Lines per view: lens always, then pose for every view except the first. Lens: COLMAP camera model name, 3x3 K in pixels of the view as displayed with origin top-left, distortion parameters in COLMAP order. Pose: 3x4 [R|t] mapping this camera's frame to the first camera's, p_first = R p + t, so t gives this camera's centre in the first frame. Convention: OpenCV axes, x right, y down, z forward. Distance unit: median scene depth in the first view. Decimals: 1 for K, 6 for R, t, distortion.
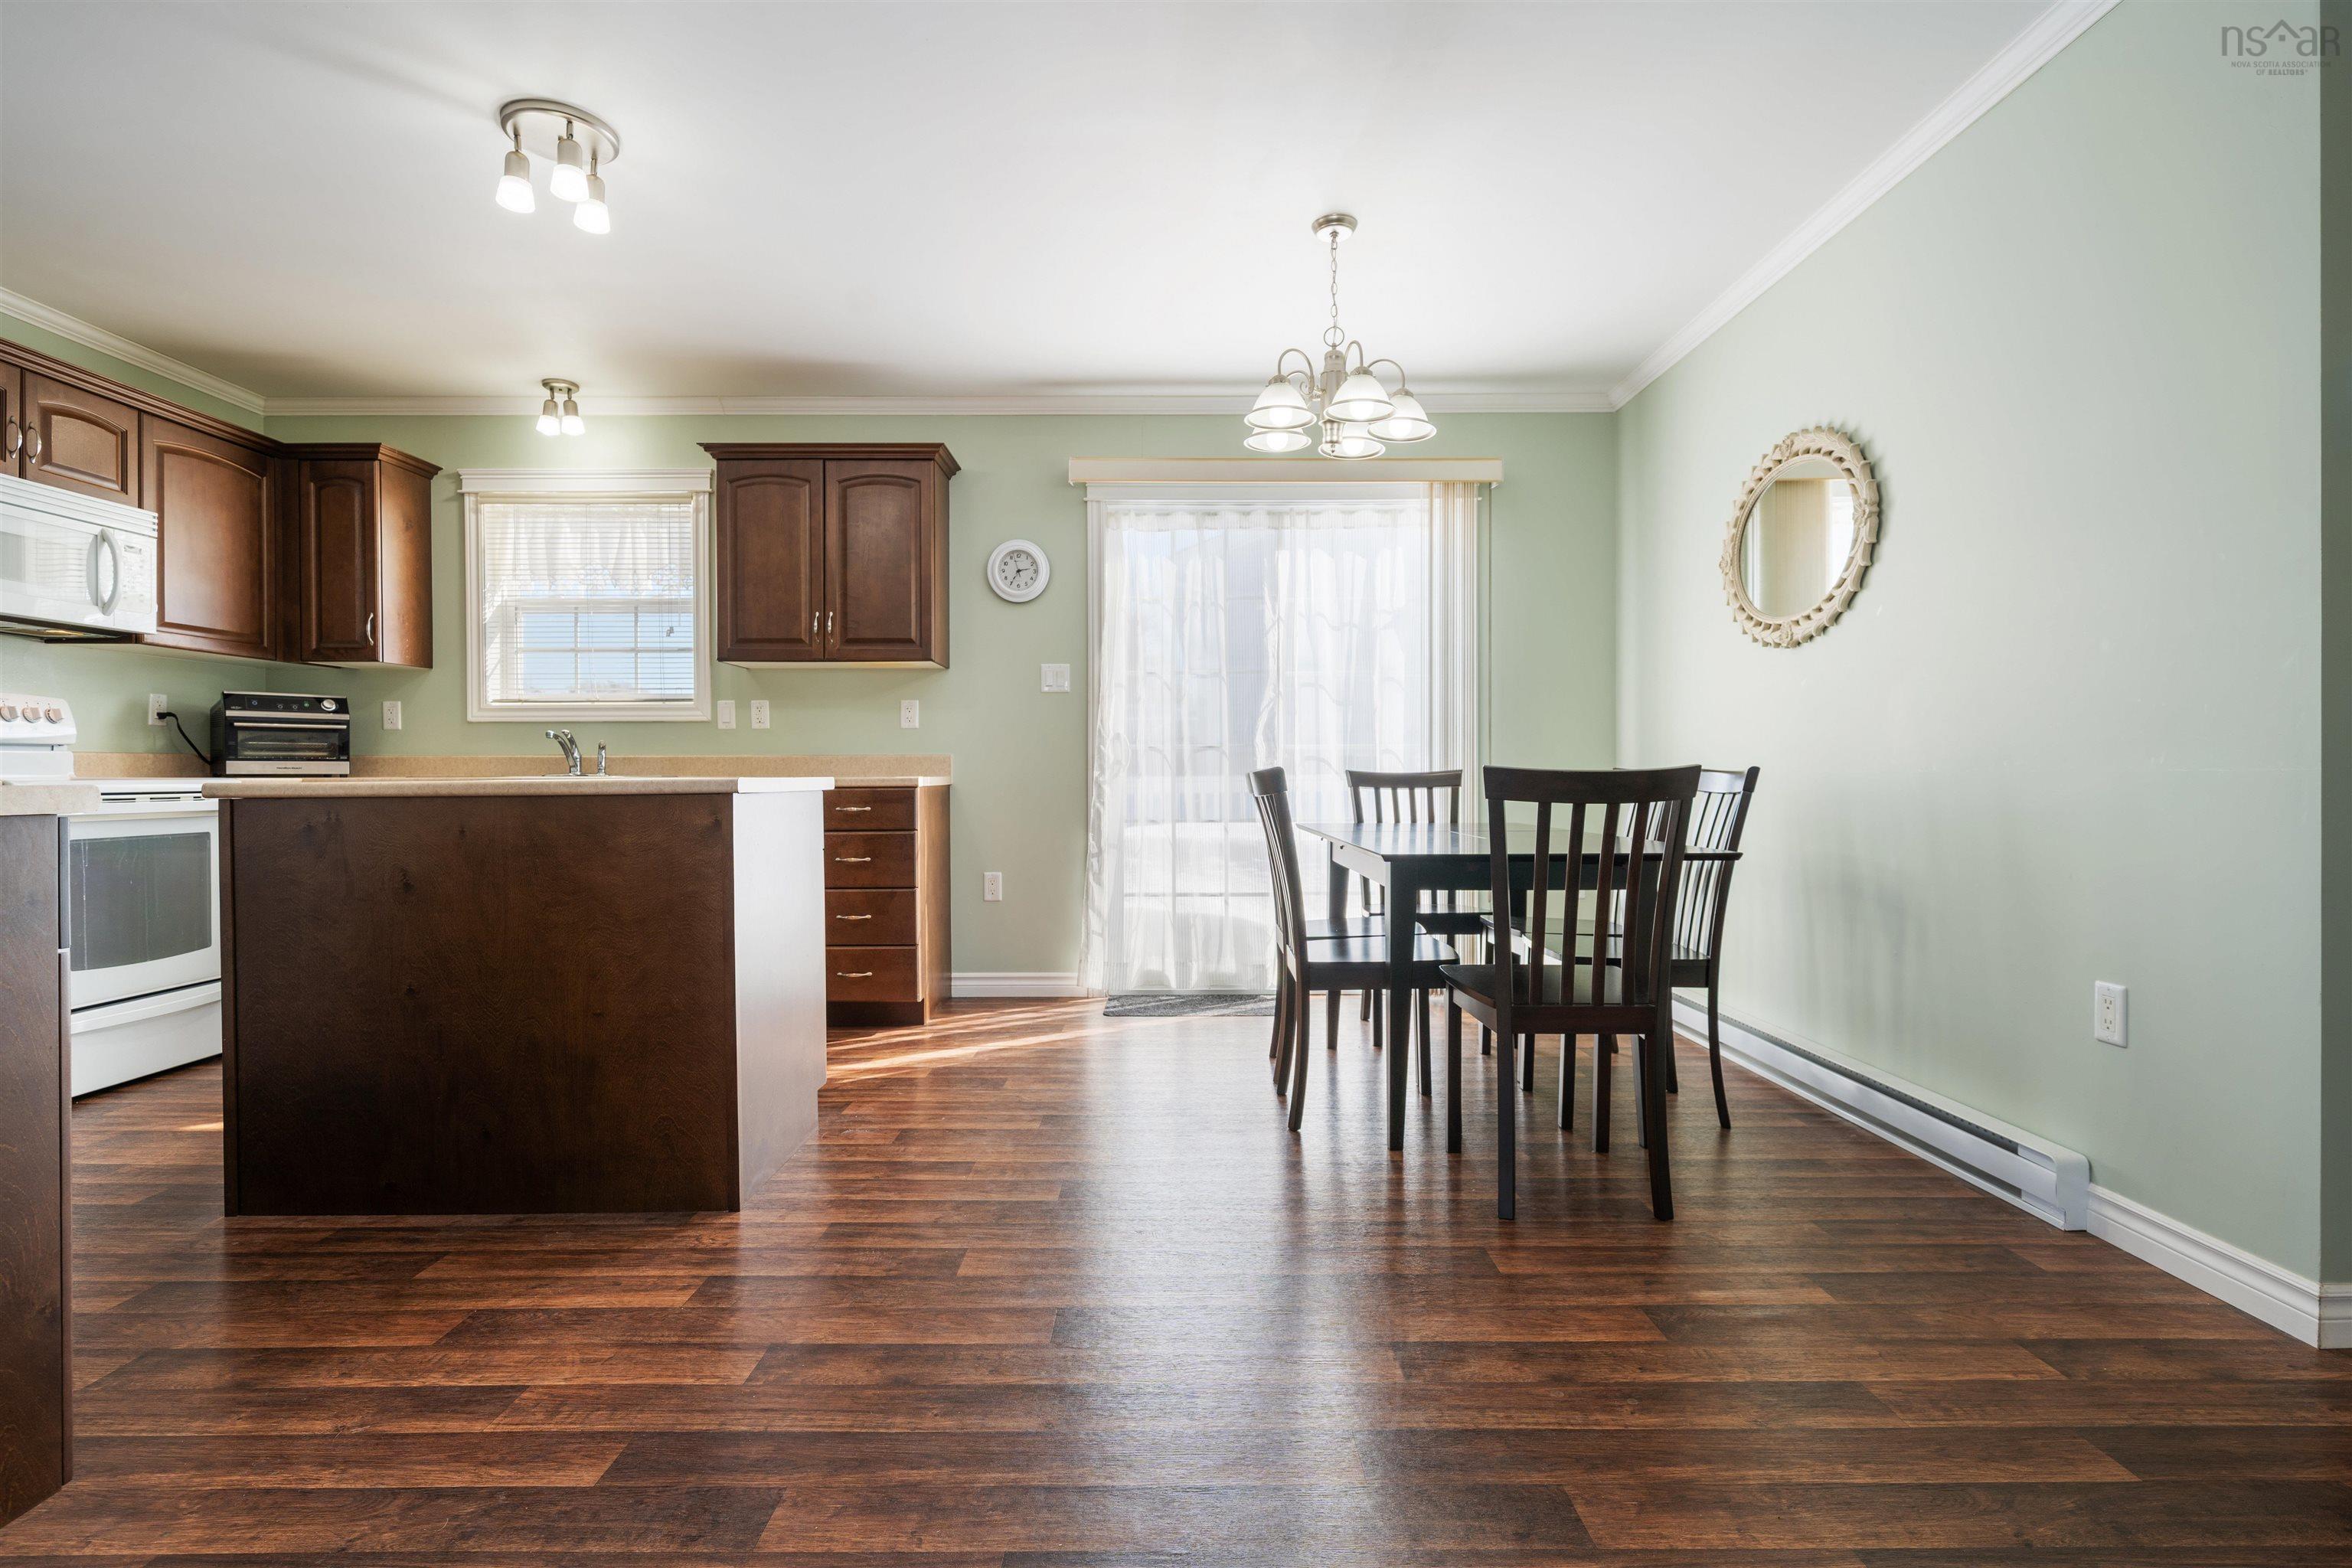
lens RADIAL K [[1147.8, 0, 1176.0], [0, 1147.8, 784.0], [0, 0, 1]] dist [0.001265, -0.000834]
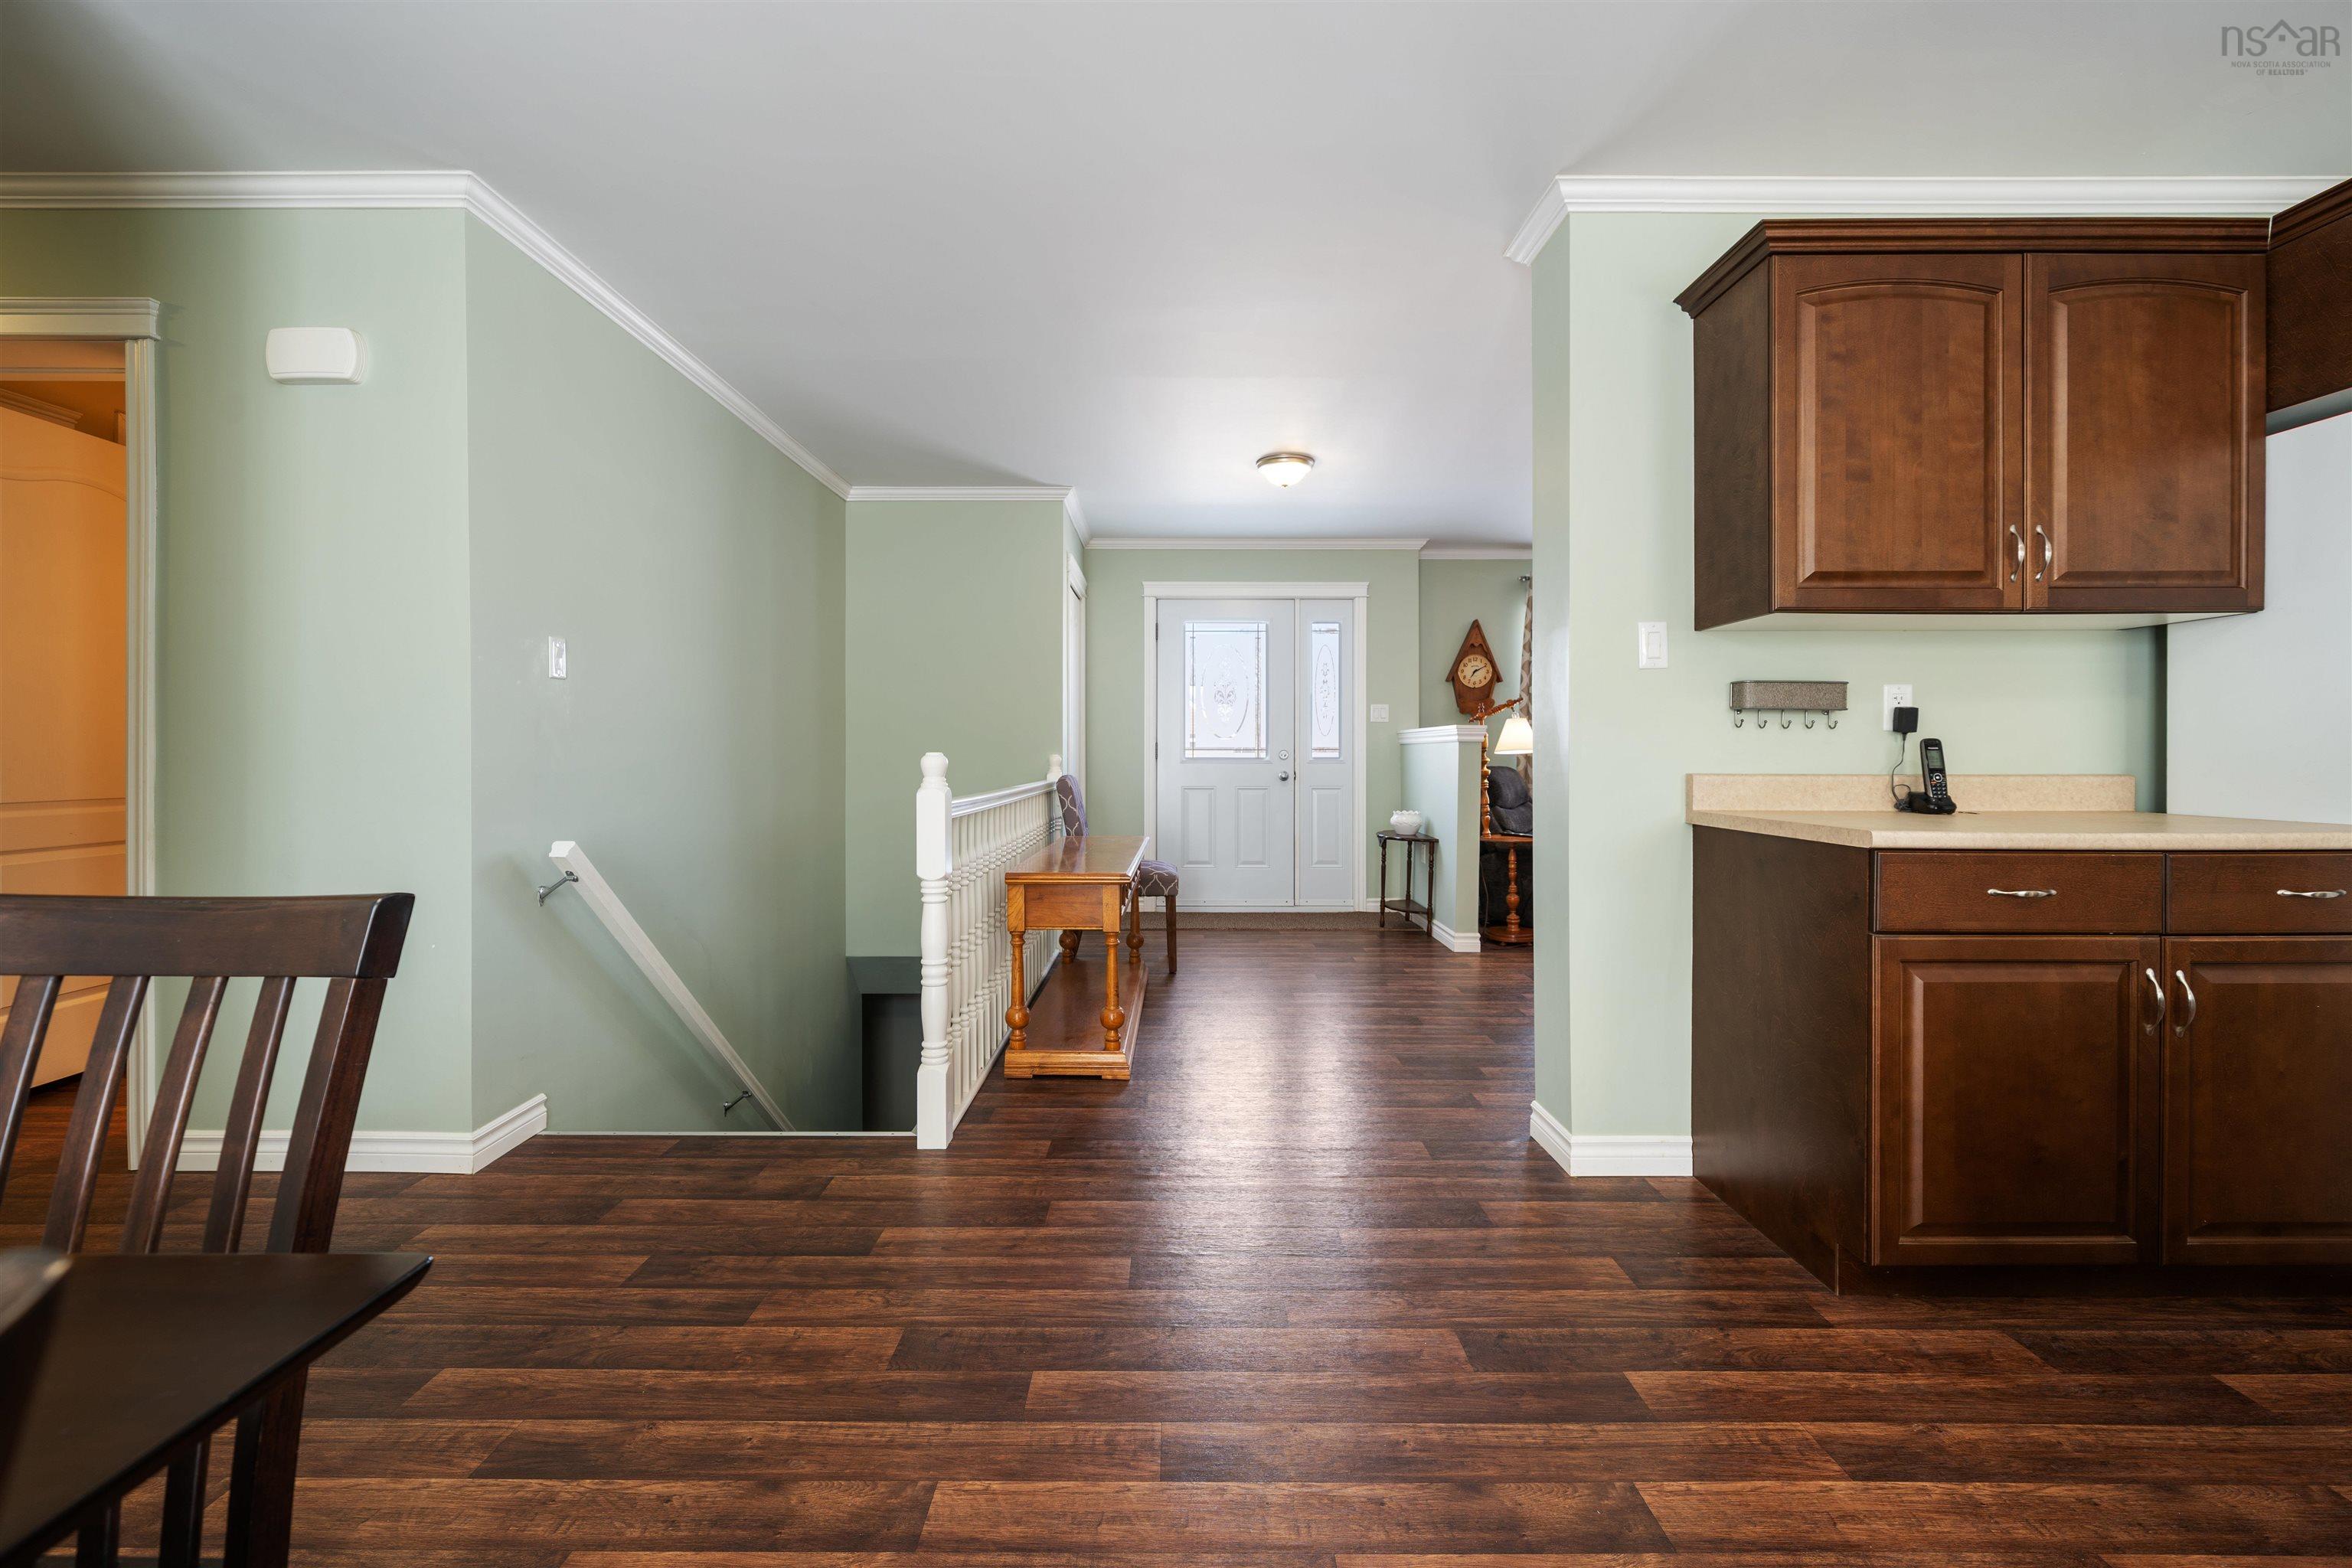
lens RADIAL K [[962.3, 0, 1175.3], [0, 962.3, 757.9], [0, 0, 1]] dist [-0.001449, -0.000209]
pose [[-0.999993, 0.001145, 0.003496, -0.000362], [0.001181, 0.999945, 0.010441, -0.034761], [-0.003484, 0.010445, -0.999939, 0.711952]]
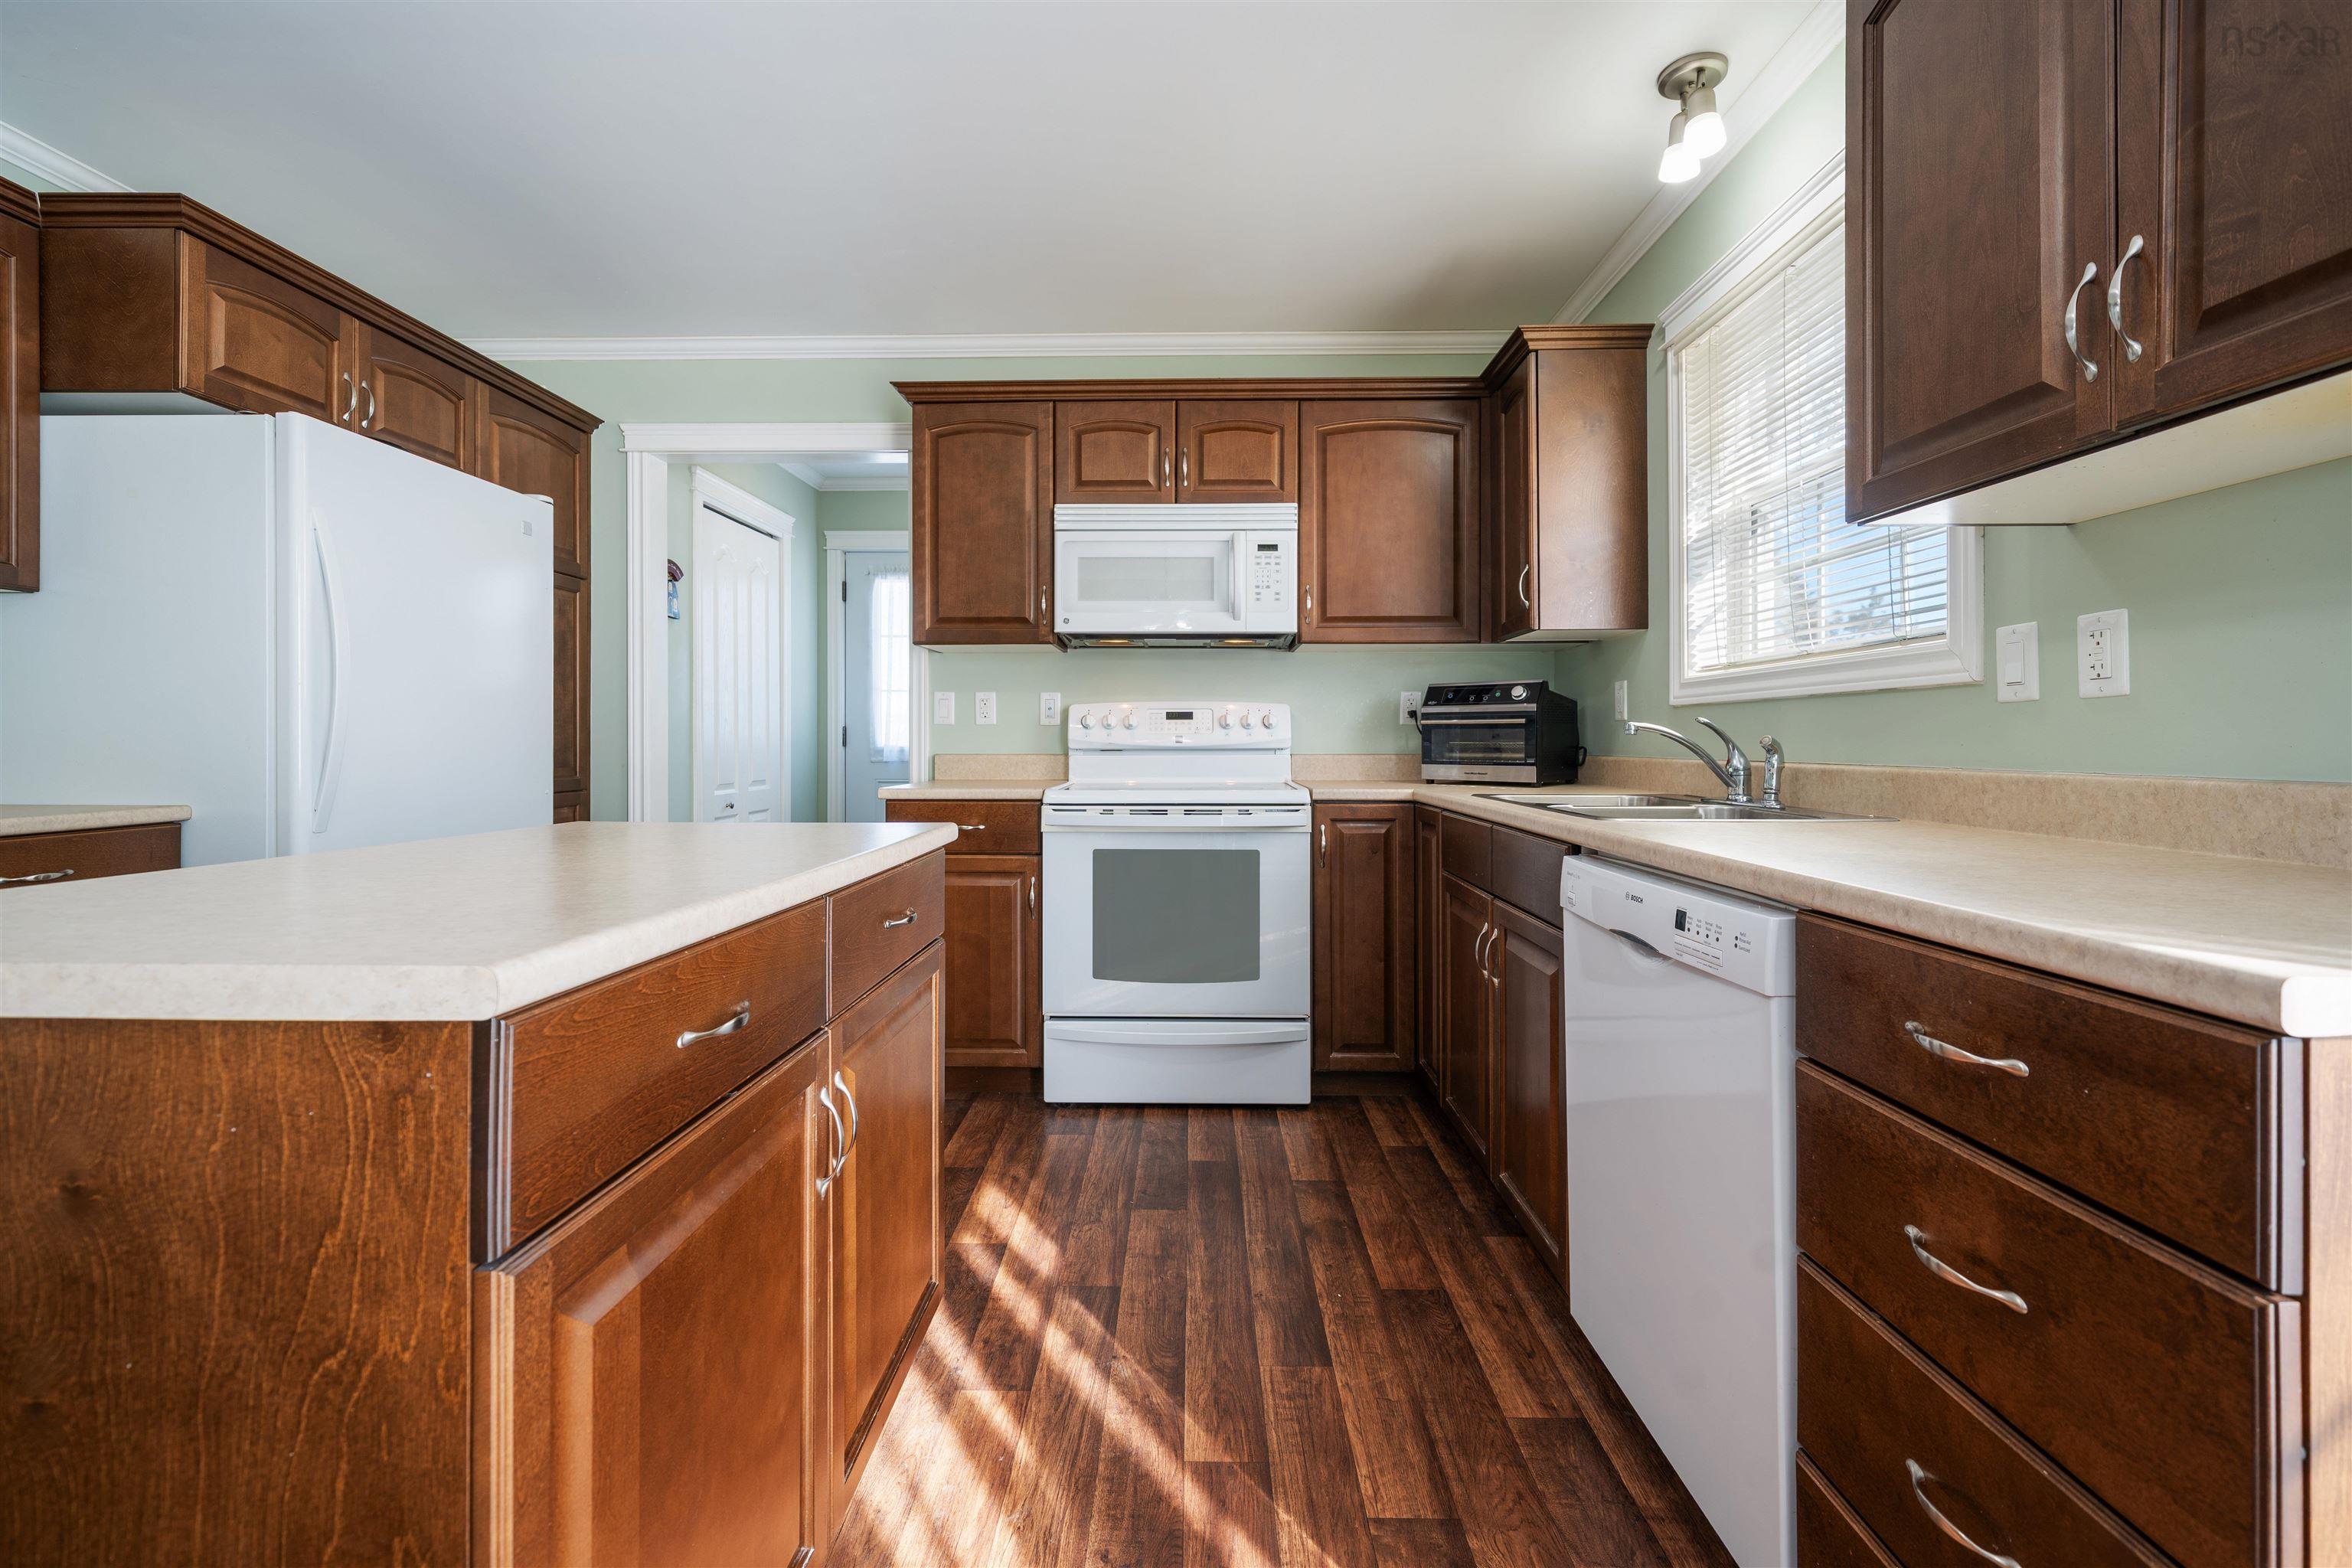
lens RADIAL K [[967.9, 0, 1175.2], [0, 967.9, 747.7], [0, 0, 1]] dist [-0.001782, -0.000033]
pose [[-0.023333, 0.007833, -0.999697, -0.080145], [-0.009469, 0.999923, 0.008056, -0.035537], [0.999683, 0.009654, -0.023257, 0.797683]]
